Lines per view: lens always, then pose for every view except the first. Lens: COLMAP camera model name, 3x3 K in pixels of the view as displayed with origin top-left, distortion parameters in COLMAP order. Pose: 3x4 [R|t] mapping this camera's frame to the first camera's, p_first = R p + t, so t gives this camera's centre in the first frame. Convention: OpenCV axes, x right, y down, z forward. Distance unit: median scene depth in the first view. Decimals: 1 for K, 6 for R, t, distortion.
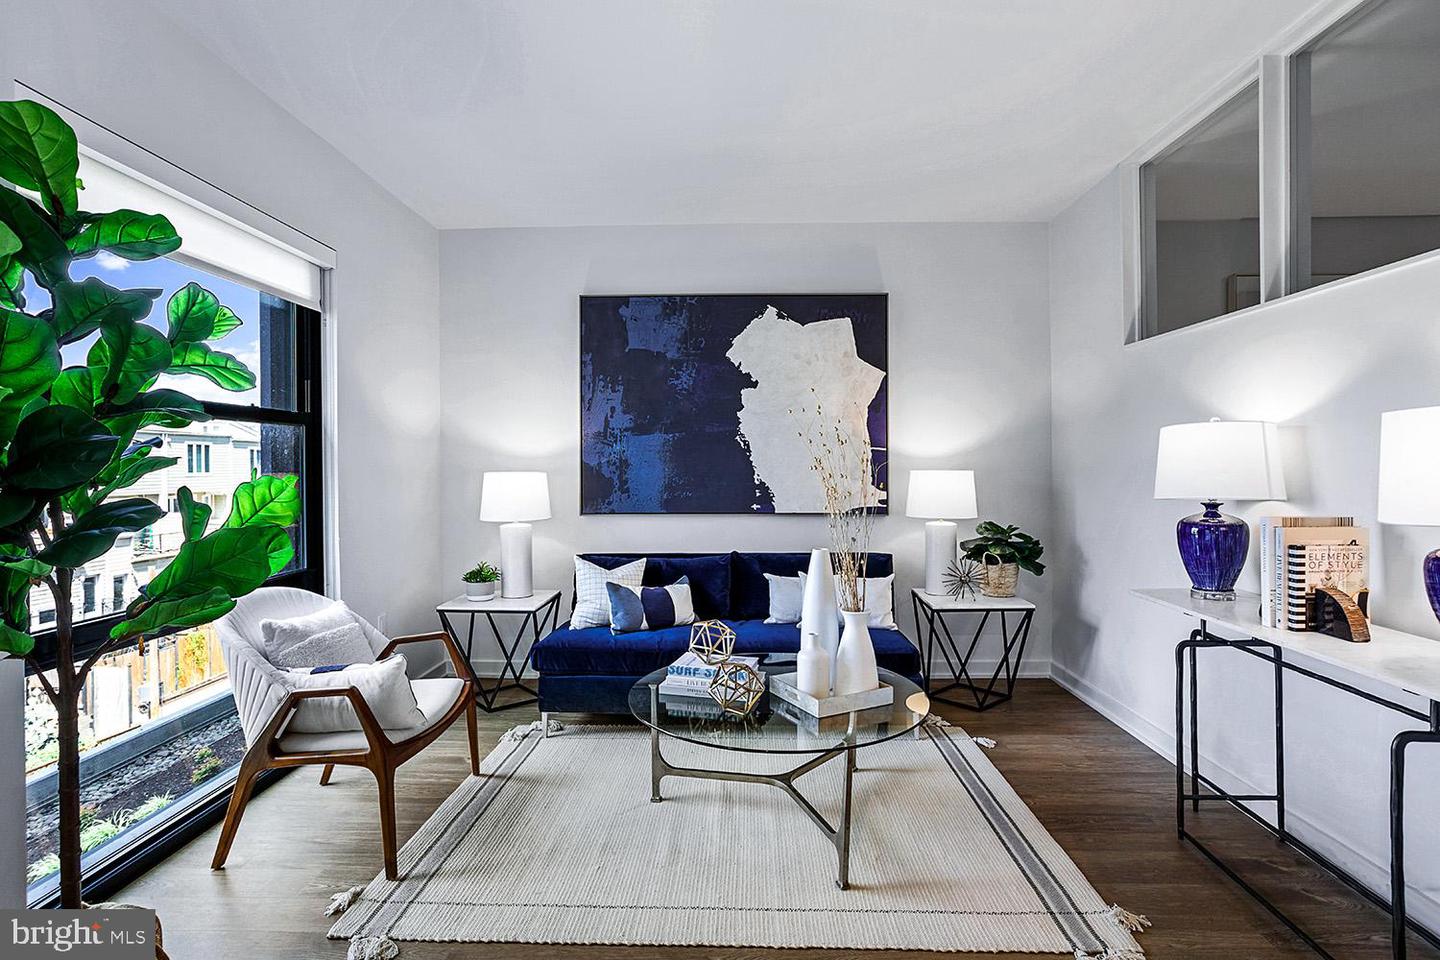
lens RADIAL K [[716.1, 0, 729.3], [0, 716.1, 472.8], [0, 0, 1]] dist [-0.043735, 0.018785]
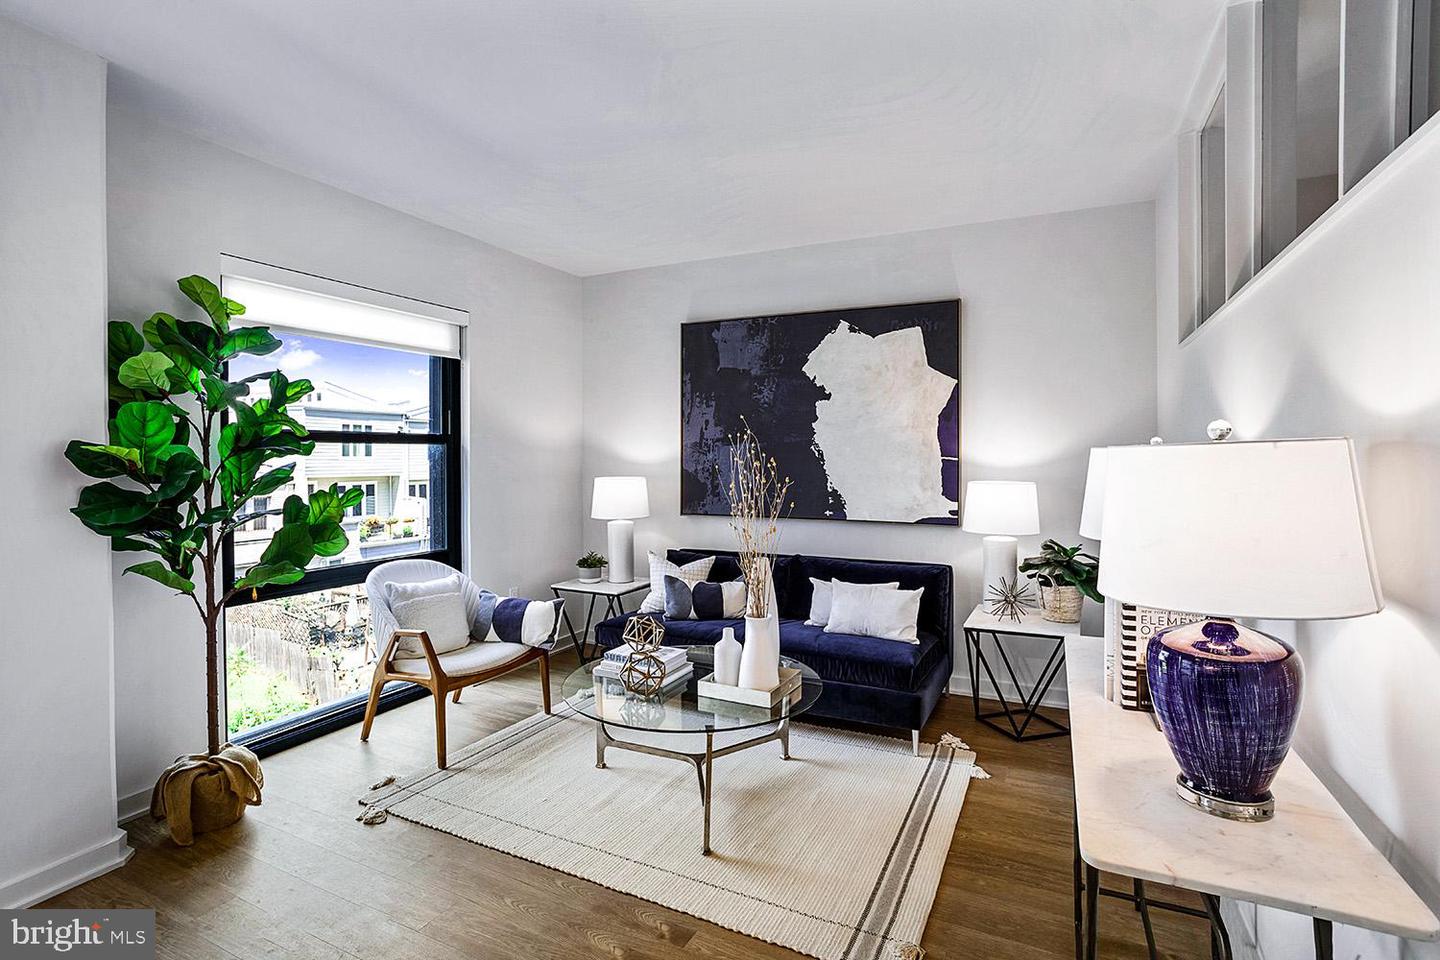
lens RADIAL K [[716.1, 0, 732.4], [0, 716.1, 458.3], [0, 0, 1]] dist [-0.043735, 0.018785]
pose [[0.907537, 0.005299, -0.419938, 0.384089], [-0.006872, 0.999974, -0.002233, -0.032518], [0.419915, 0.004912, 0.907550, -0.010453]]
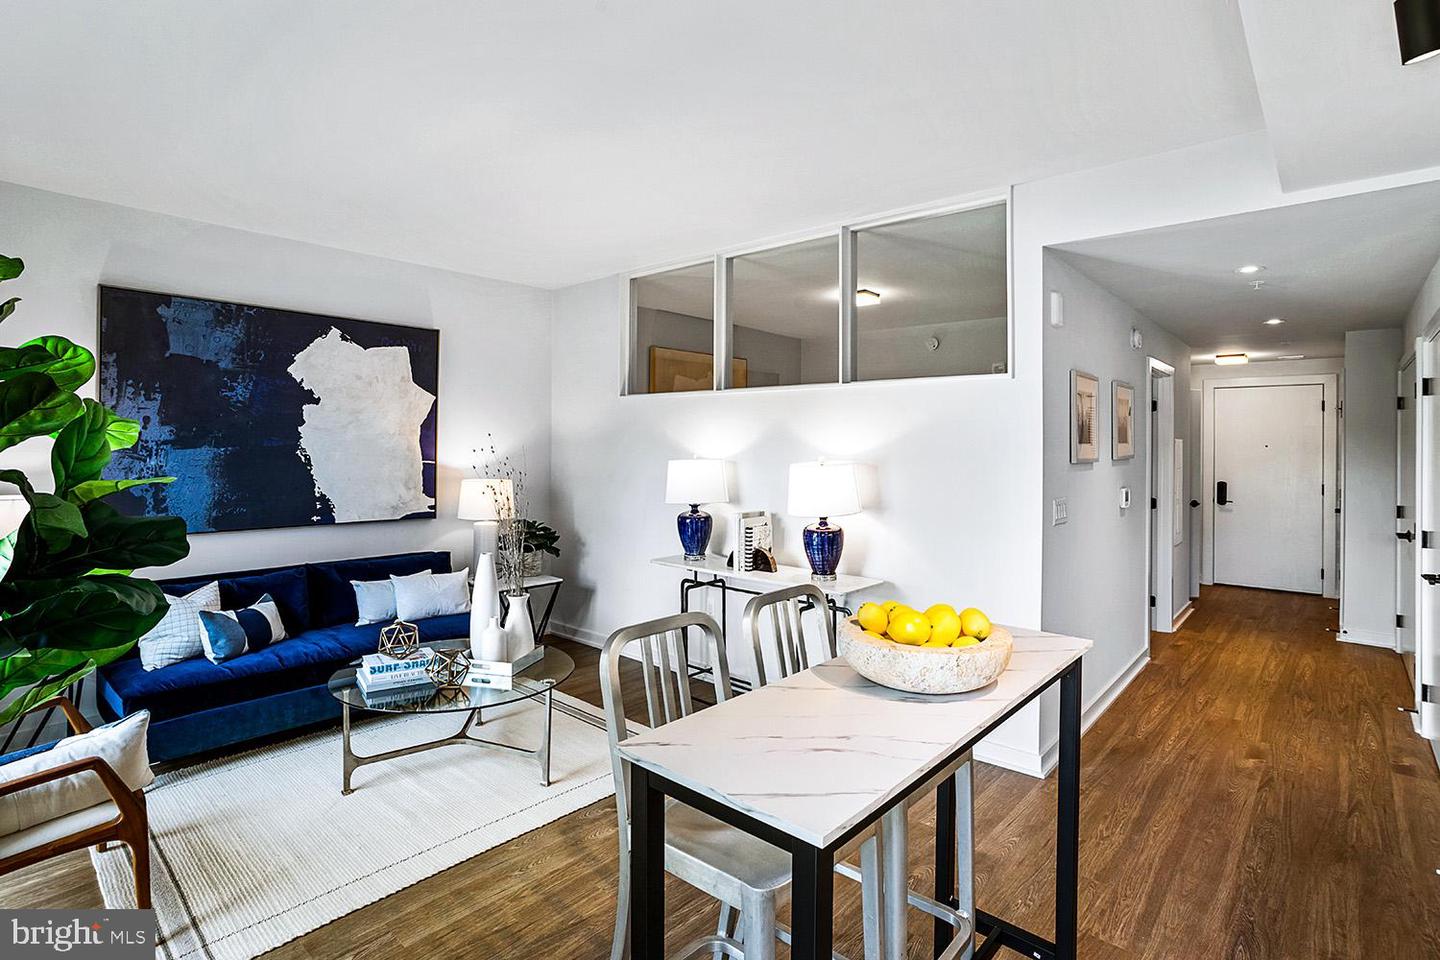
lens RADIAL K [[716.1, 0, 730.2], [0, 716.1, 439.4], [0, 0, 1]] dist [-0.043735, 0.018785]
pose [[0.632316, 0.017788, 0.774506, -0.416934], [-0.004912, 0.999808, -0.018952, -0.056030], [-0.774695, 0.008180, 0.632283, -0.125235]]
